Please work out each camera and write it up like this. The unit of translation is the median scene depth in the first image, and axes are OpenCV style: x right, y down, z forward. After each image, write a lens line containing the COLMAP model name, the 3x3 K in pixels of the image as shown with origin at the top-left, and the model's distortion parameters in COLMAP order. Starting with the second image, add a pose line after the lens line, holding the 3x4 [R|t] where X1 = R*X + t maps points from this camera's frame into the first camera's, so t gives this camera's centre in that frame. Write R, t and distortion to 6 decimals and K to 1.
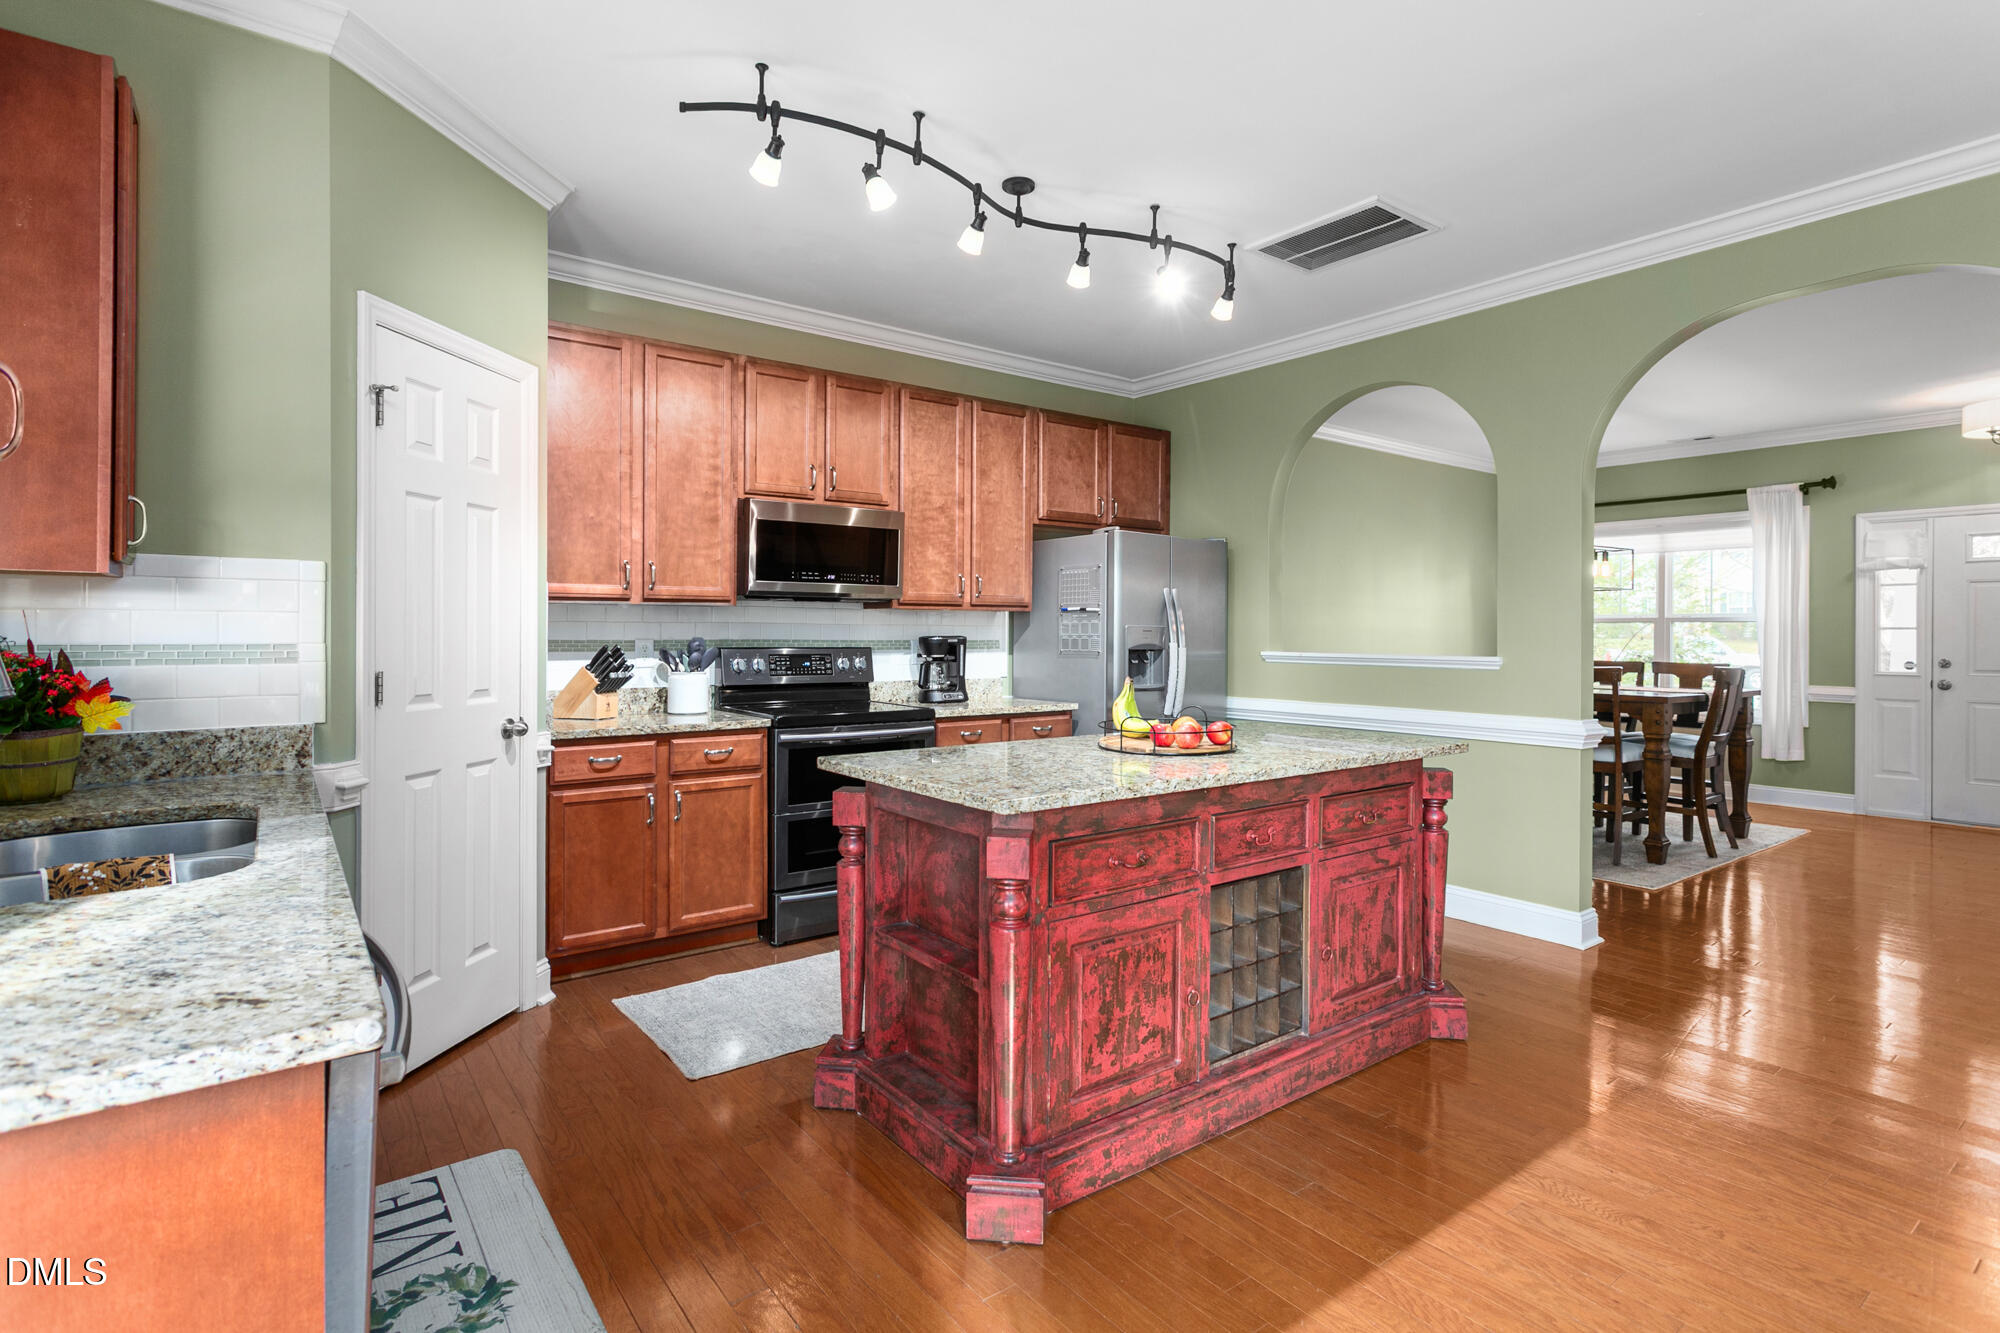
lens RADIAL K [[956.3, 0, 1015.9], [0, 956.3, 633.8], [0, 0, 1]] dist [-0.001268, 0.002932]
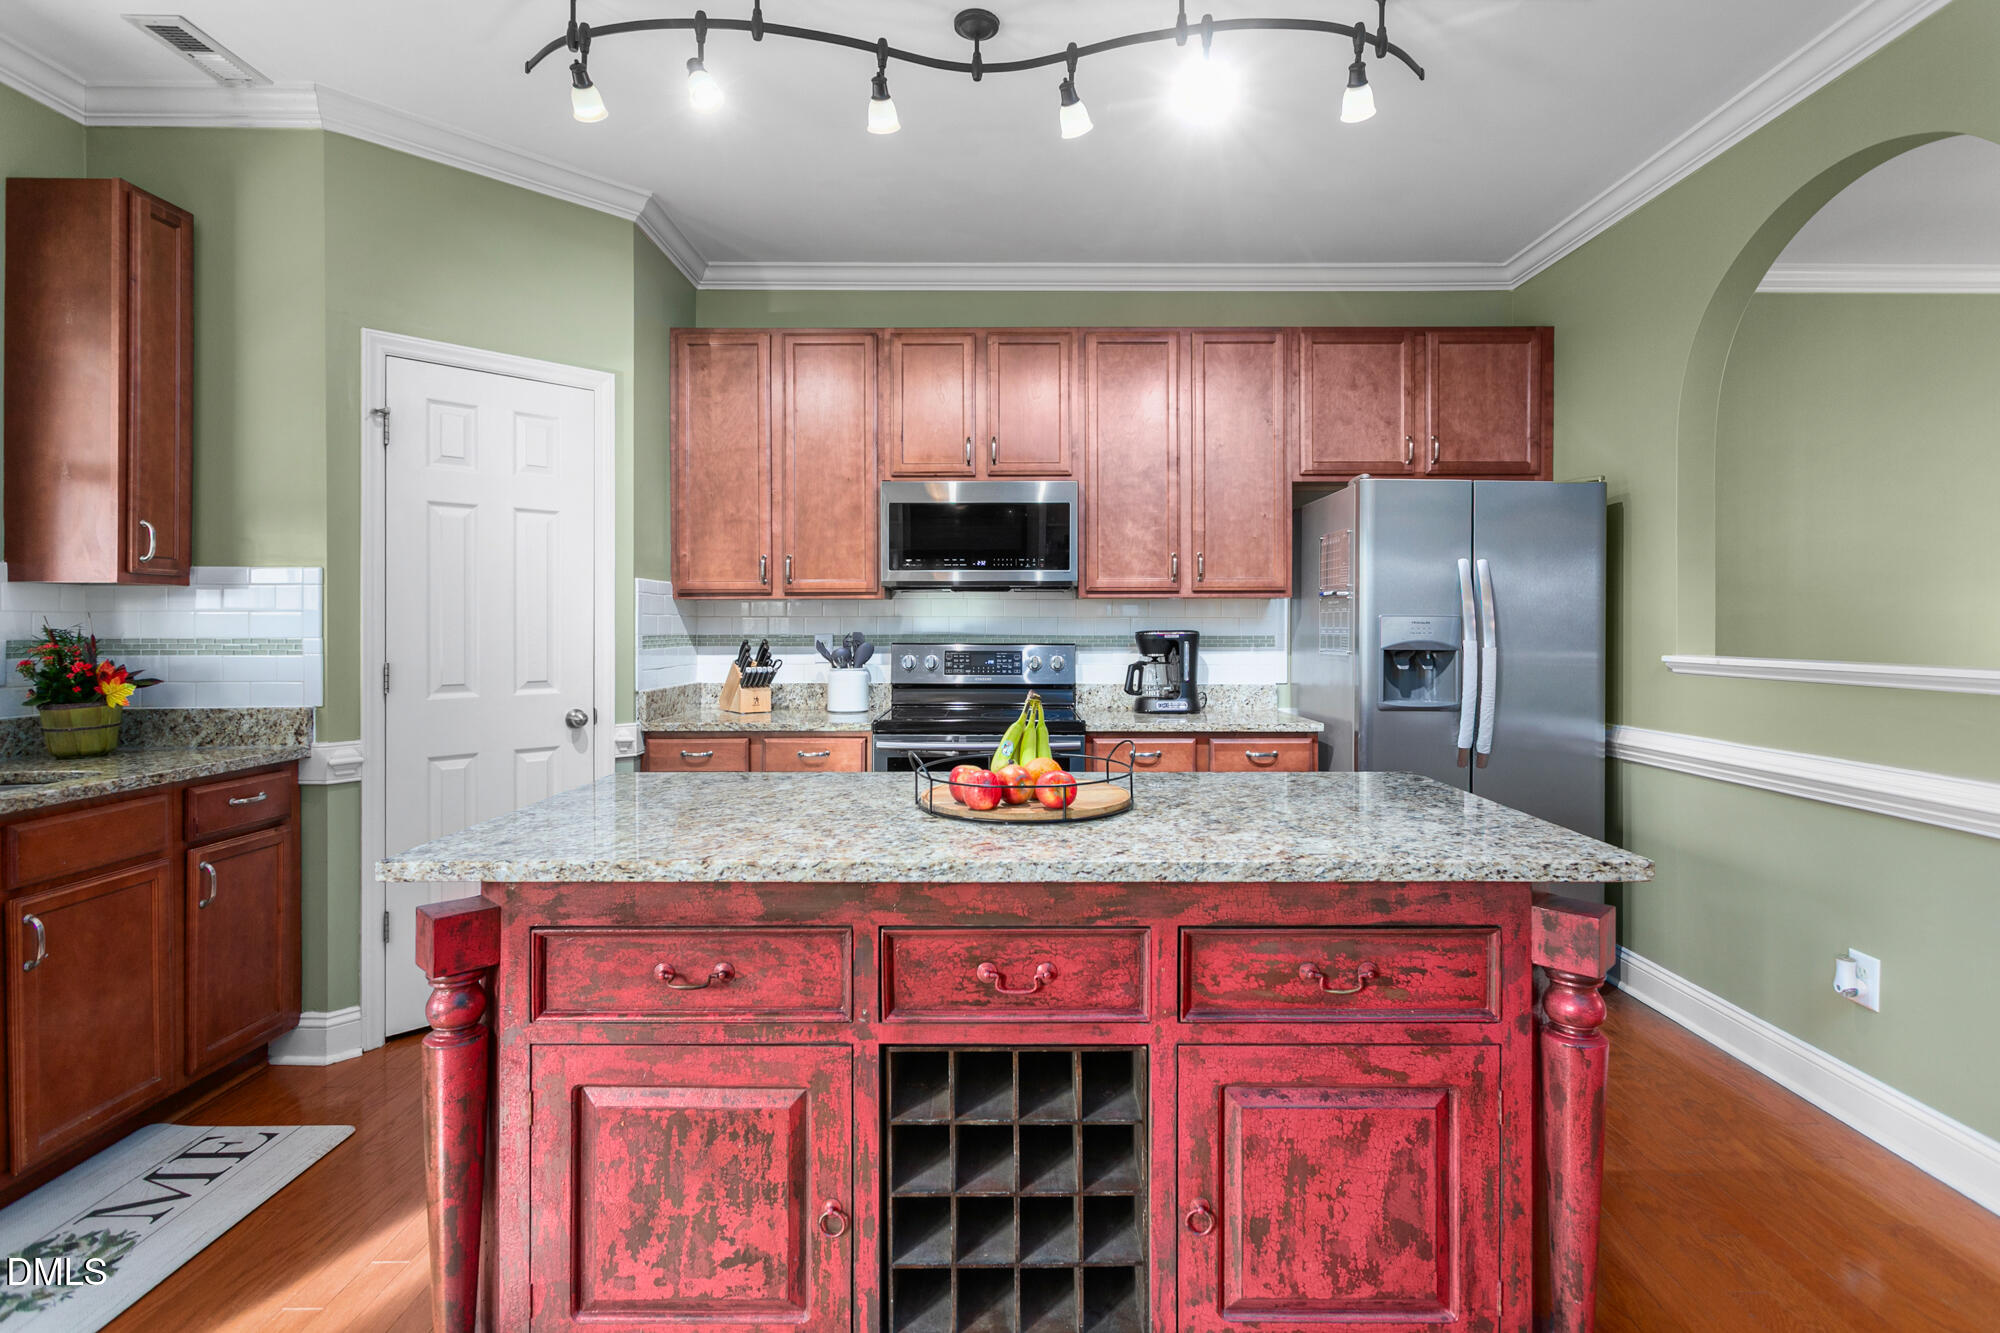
lens RADIAL K [[956.3, 0, 1003.3], [0, 956.3, 628.0], [0, 0, 1]] dist [-0.001268, 0.002932]
pose [[0.801335, -0.004170, -0.598201, 0.461698], [0.003252, 0.999991, -0.002615, 0.002836], [0.598207, 0.000150, 0.801342, 0.416352]]
